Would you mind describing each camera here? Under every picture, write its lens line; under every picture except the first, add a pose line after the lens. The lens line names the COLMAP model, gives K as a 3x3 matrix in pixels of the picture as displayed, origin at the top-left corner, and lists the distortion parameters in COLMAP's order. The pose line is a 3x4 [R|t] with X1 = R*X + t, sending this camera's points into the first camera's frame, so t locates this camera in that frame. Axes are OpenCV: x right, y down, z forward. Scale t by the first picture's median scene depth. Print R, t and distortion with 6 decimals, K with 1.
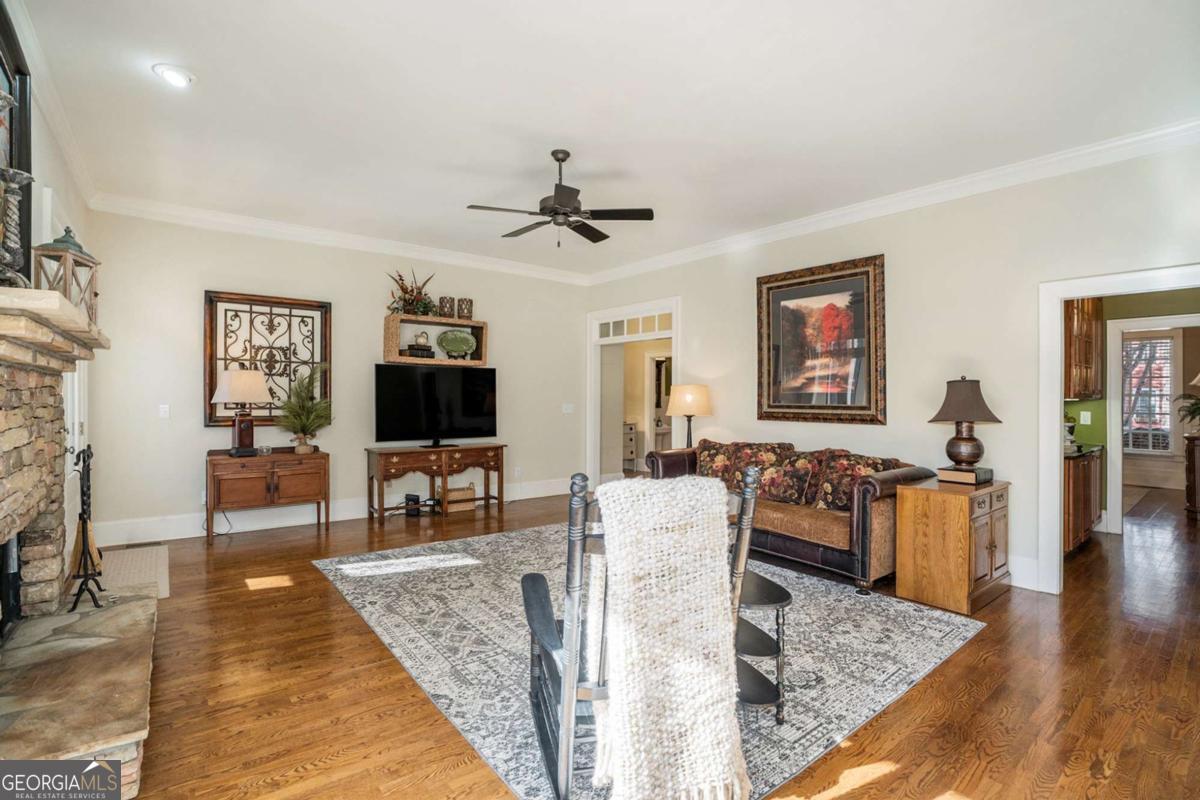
lens RADIAL K [[553.4, 0, 600.0], [0, 553.4, 400.0], [0, 0, 1]] dist [-0.017993, -0.000105]
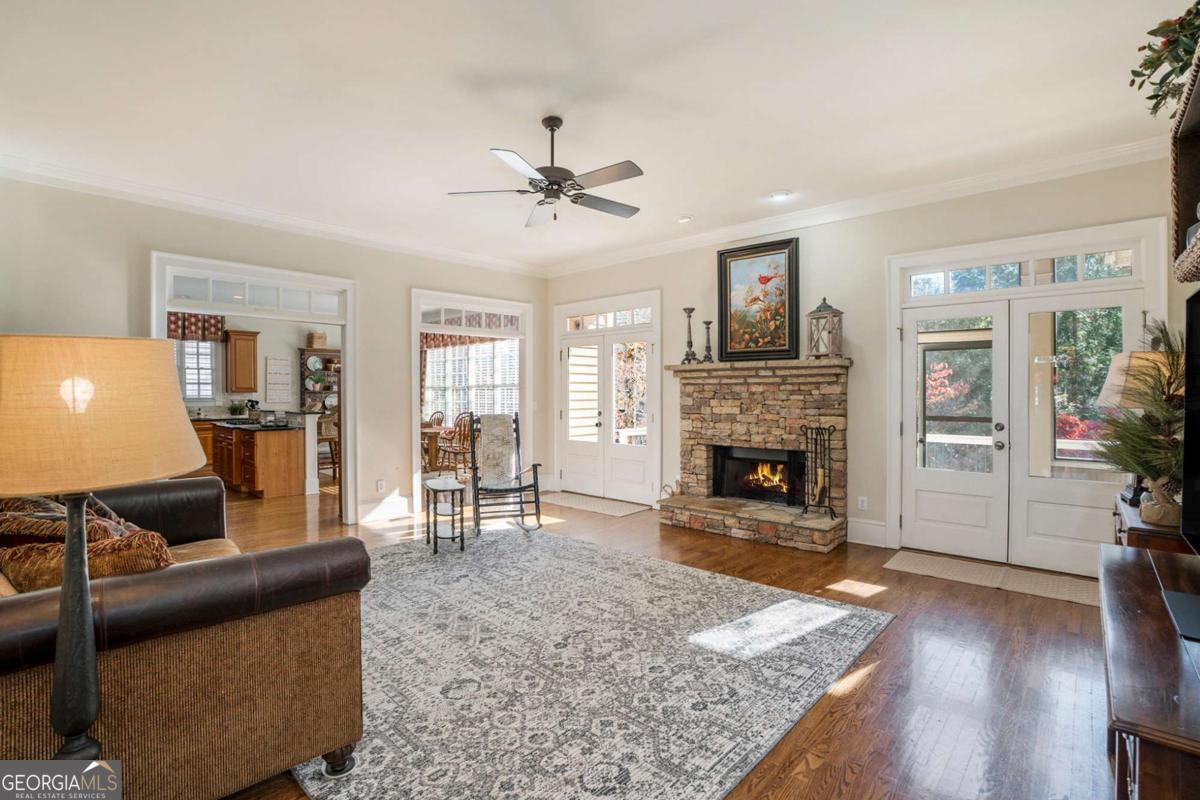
lens RADIAL K [[553.4, 0, 600.0], [0, 553.4, 400.0], [0, 0, 1]] dist [-0.017993, -0.000105]
pose [[-0.989341, -0.004464, -0.145546, -0.014545], [-0.005745, 0.999948, 0.008382, -0.003009], [0.145501, 0.009129, -0.989316, 1.608405]]
